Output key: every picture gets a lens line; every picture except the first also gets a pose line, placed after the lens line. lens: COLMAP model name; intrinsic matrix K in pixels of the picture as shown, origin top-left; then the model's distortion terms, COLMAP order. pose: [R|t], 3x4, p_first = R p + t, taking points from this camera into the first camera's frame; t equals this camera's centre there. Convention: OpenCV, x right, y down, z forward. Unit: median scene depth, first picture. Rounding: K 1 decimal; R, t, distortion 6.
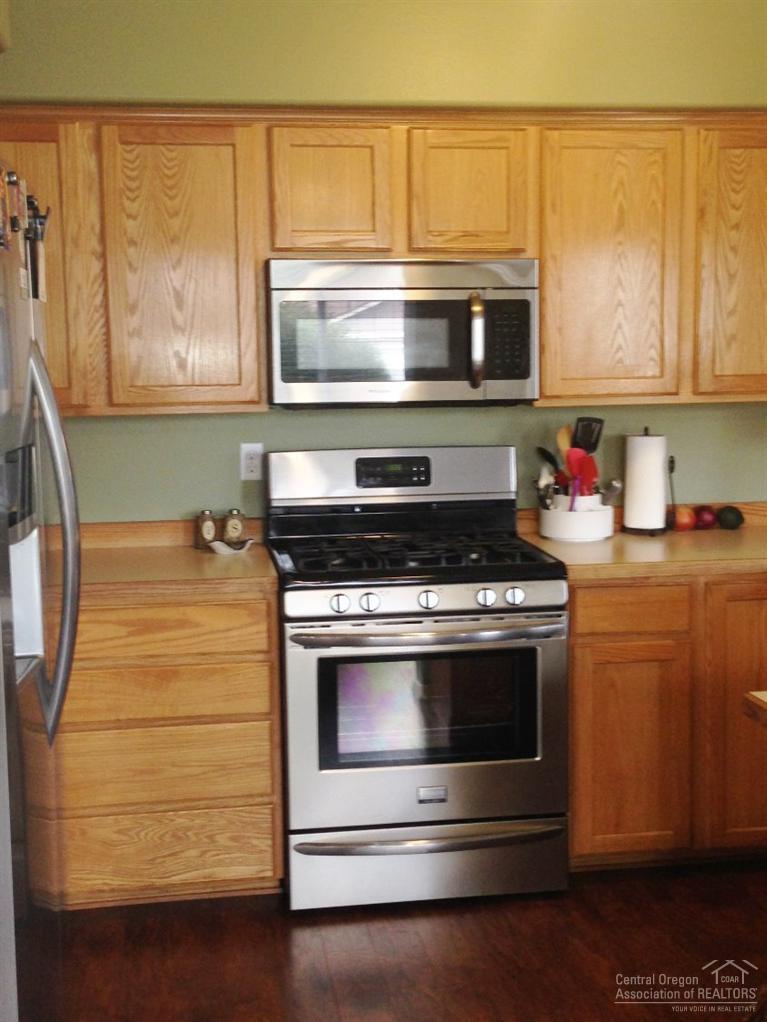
lens RADIAL K [[1537.1, 0, 389.4], [0, 1537.1, 509.3], [0, 0, 1]] dist [0.063314, 0.000000]
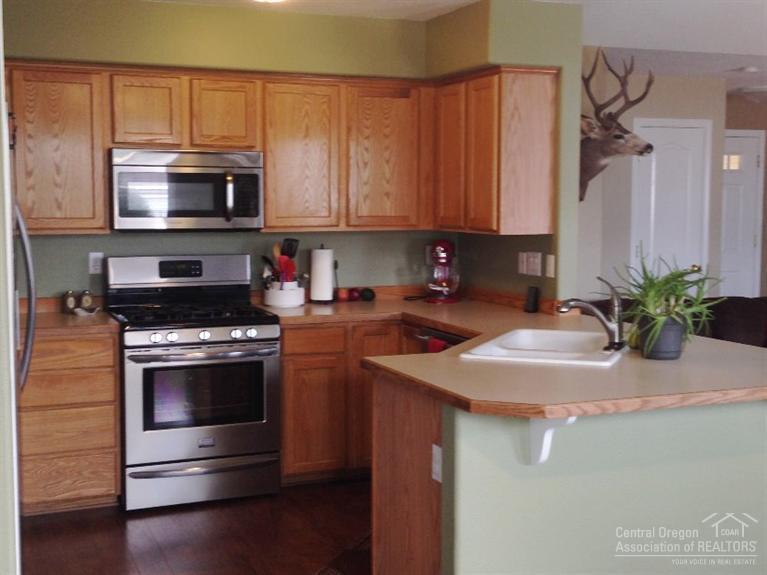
lens RADIAL K [[1153.6, 0, 386.6], [0, 1153.6, 286.6], [0, 0, 1]] dist [0.063314, 0.000000]
pose [[0.977549, -0.001846, 0.210702, -0.049734], [0.007650, 0.999613, -0.026736, 0.036426], [-0.210571, 0.027748, 0.977185, -0.375643]]
